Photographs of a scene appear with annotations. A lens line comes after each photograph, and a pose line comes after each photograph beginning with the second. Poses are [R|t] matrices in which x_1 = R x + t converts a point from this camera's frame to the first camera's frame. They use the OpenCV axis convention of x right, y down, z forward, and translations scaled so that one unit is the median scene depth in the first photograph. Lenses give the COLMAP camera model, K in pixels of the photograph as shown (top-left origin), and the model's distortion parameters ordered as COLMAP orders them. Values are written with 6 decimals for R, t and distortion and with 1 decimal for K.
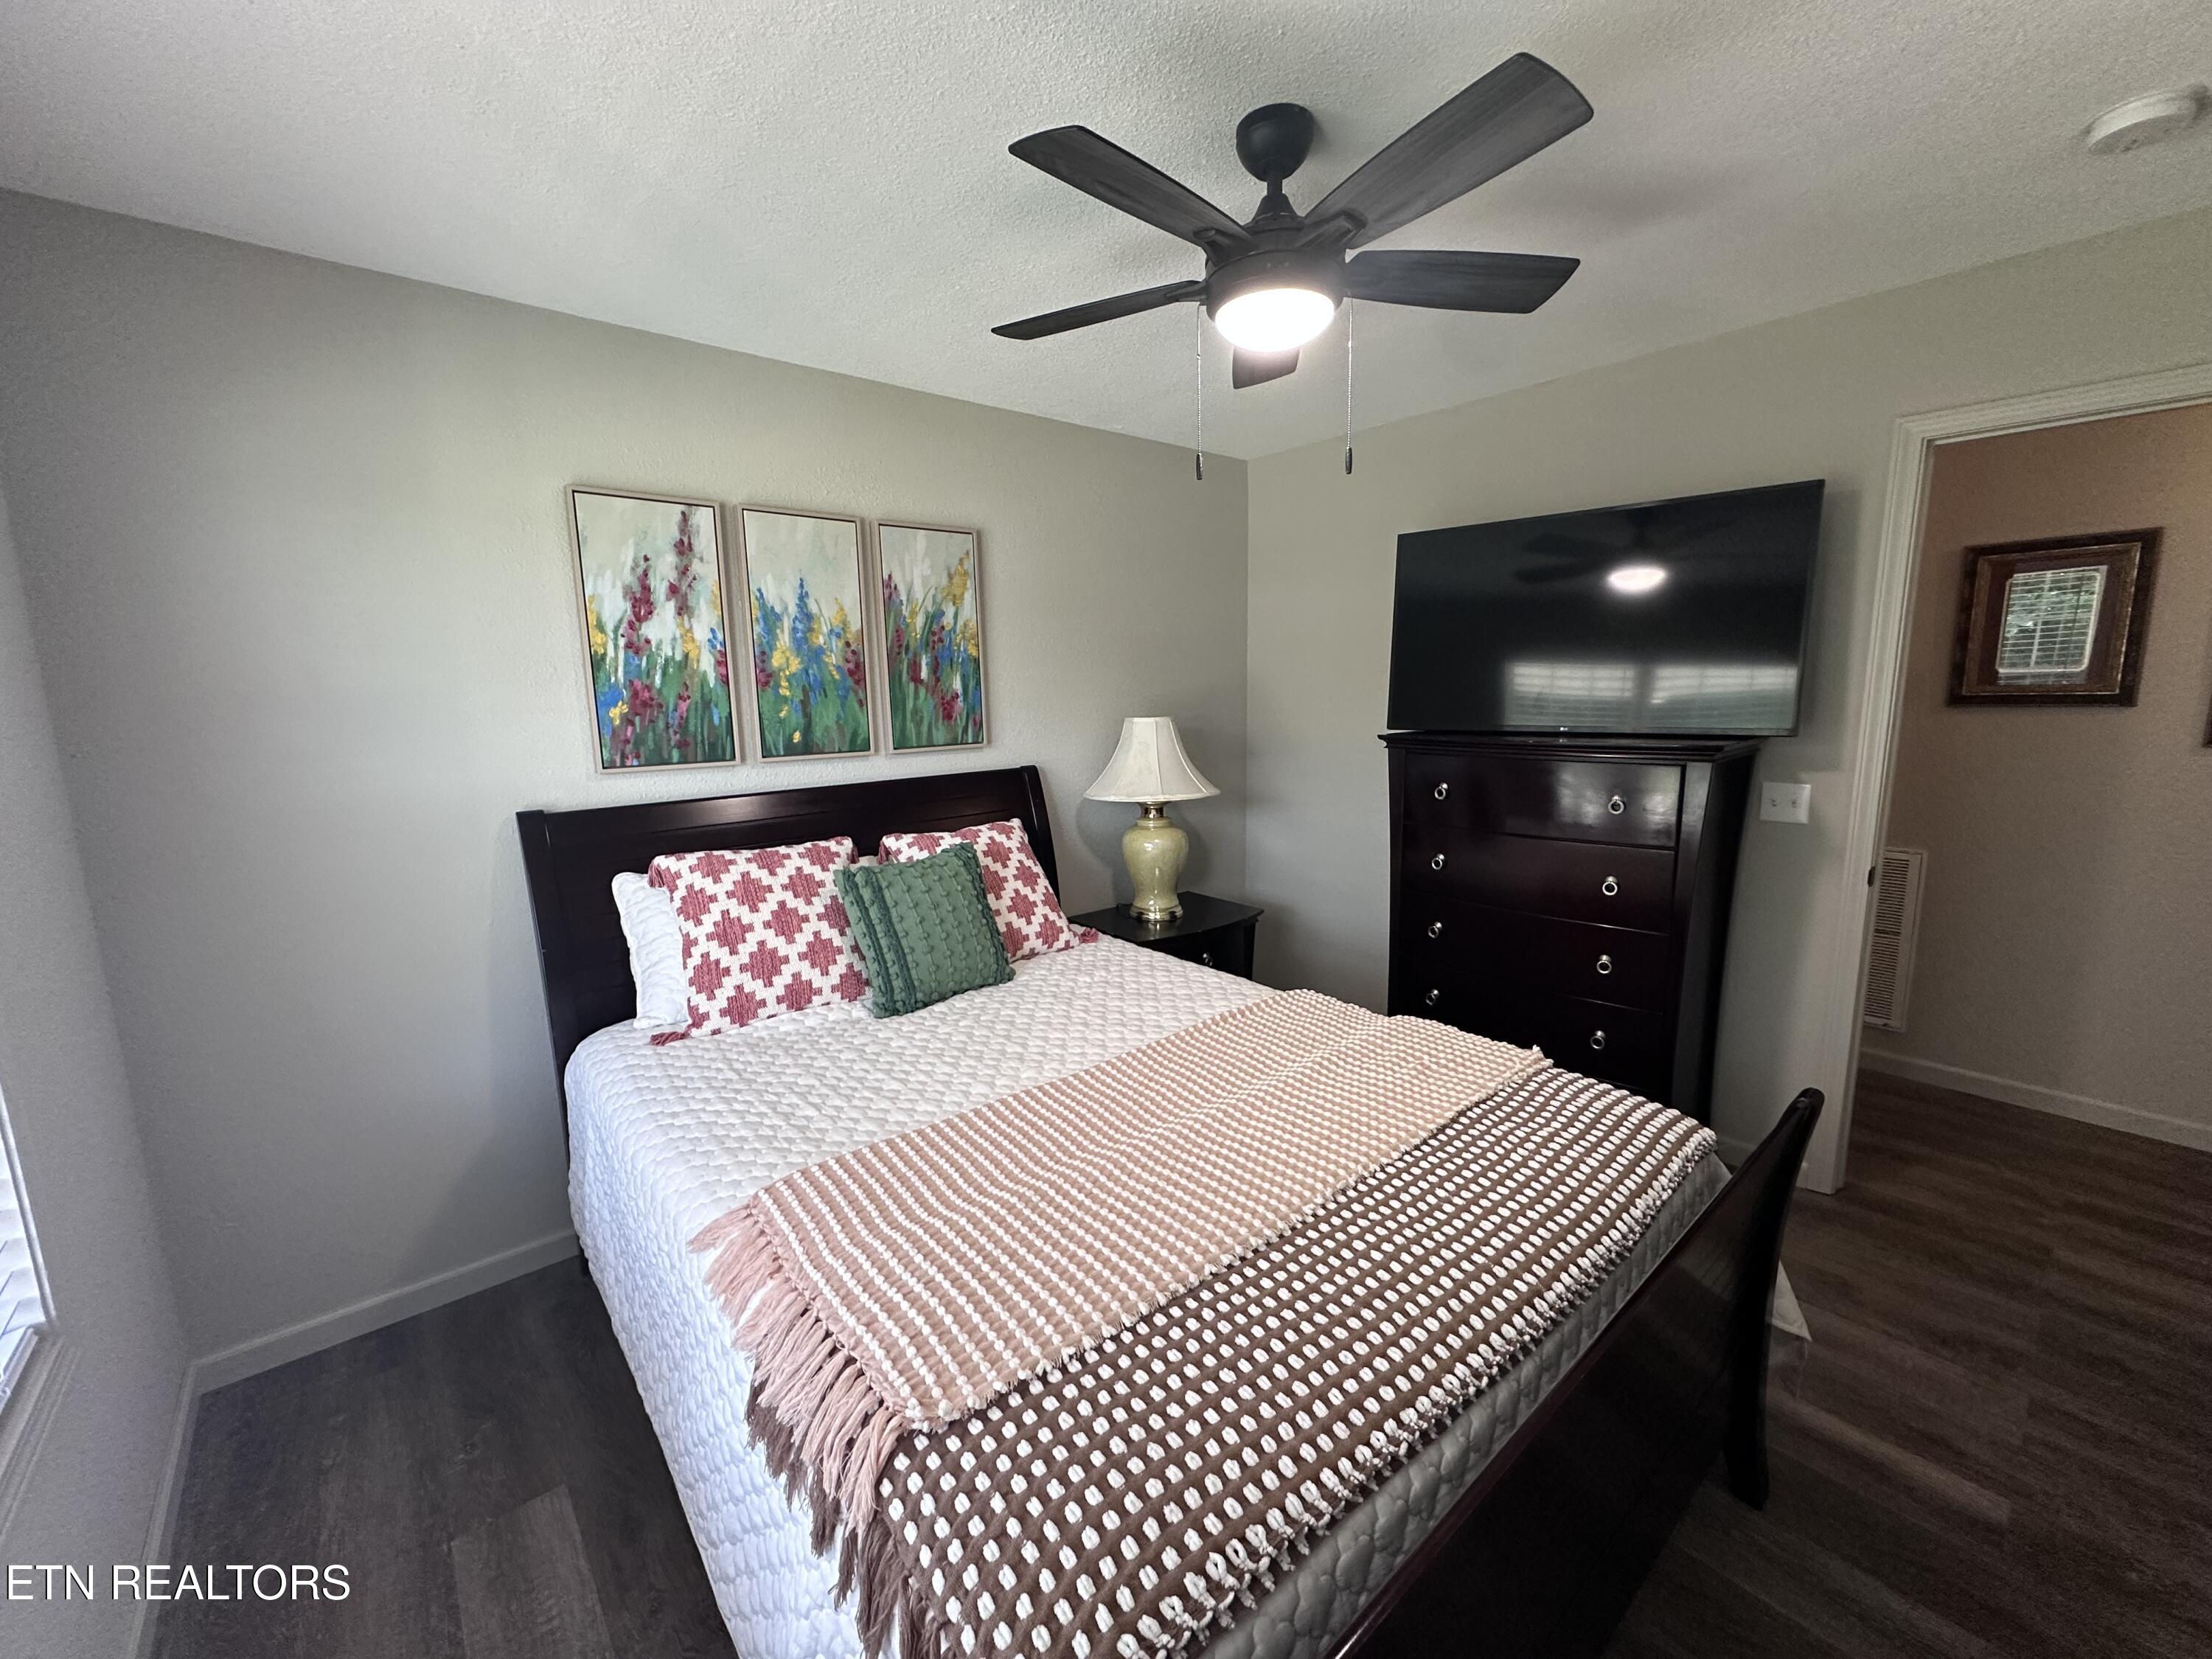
lens RADIAL K [[889.0, 0, 1104.1], [0, 889.0, 827.0], [0, 0, 1]] dist [-0.002650, -0.000070]
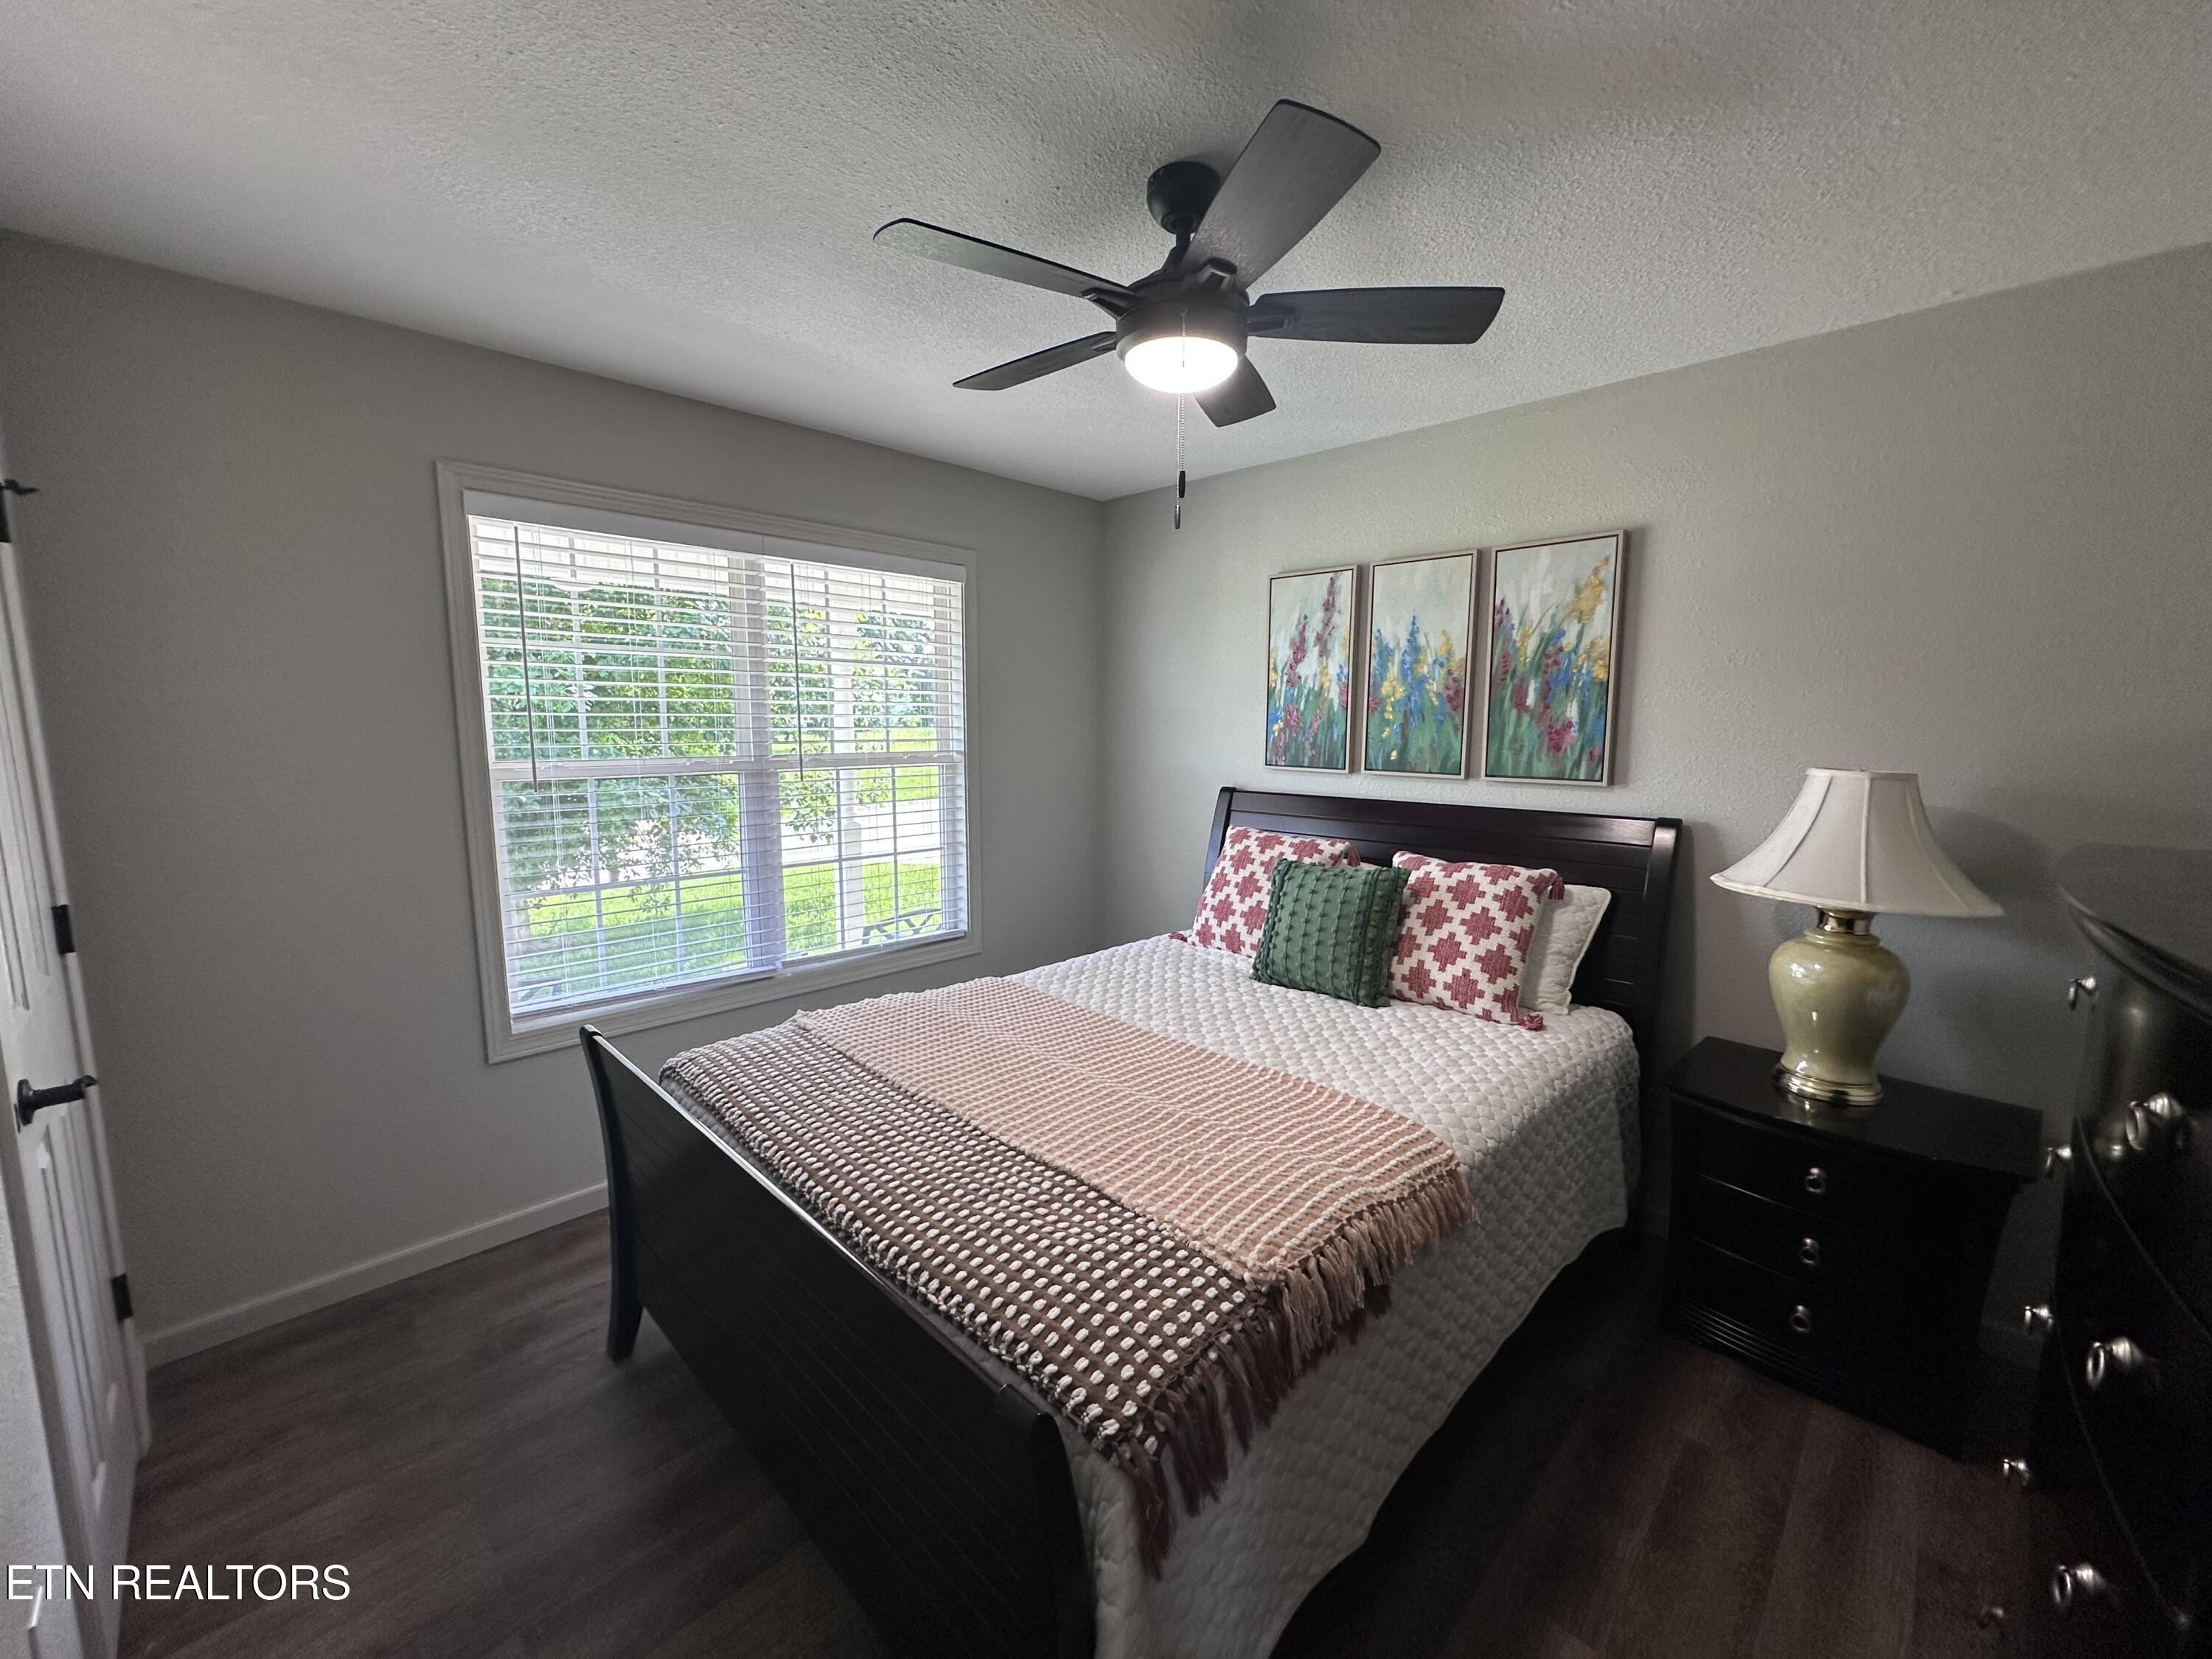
lens RADIAL K [[882.3, 0, 1110.4], [0, 882.3, 836.5], [0, 0, 1]] dist [-0.004069, 0.001157]
pose [[0.084292, 0.164726, -0.982731, 0.765671], [-0.152522, 0.976752, 0.150641, -0.114651], [0.984699, 0.137190, 0.107456, 0.531053]]
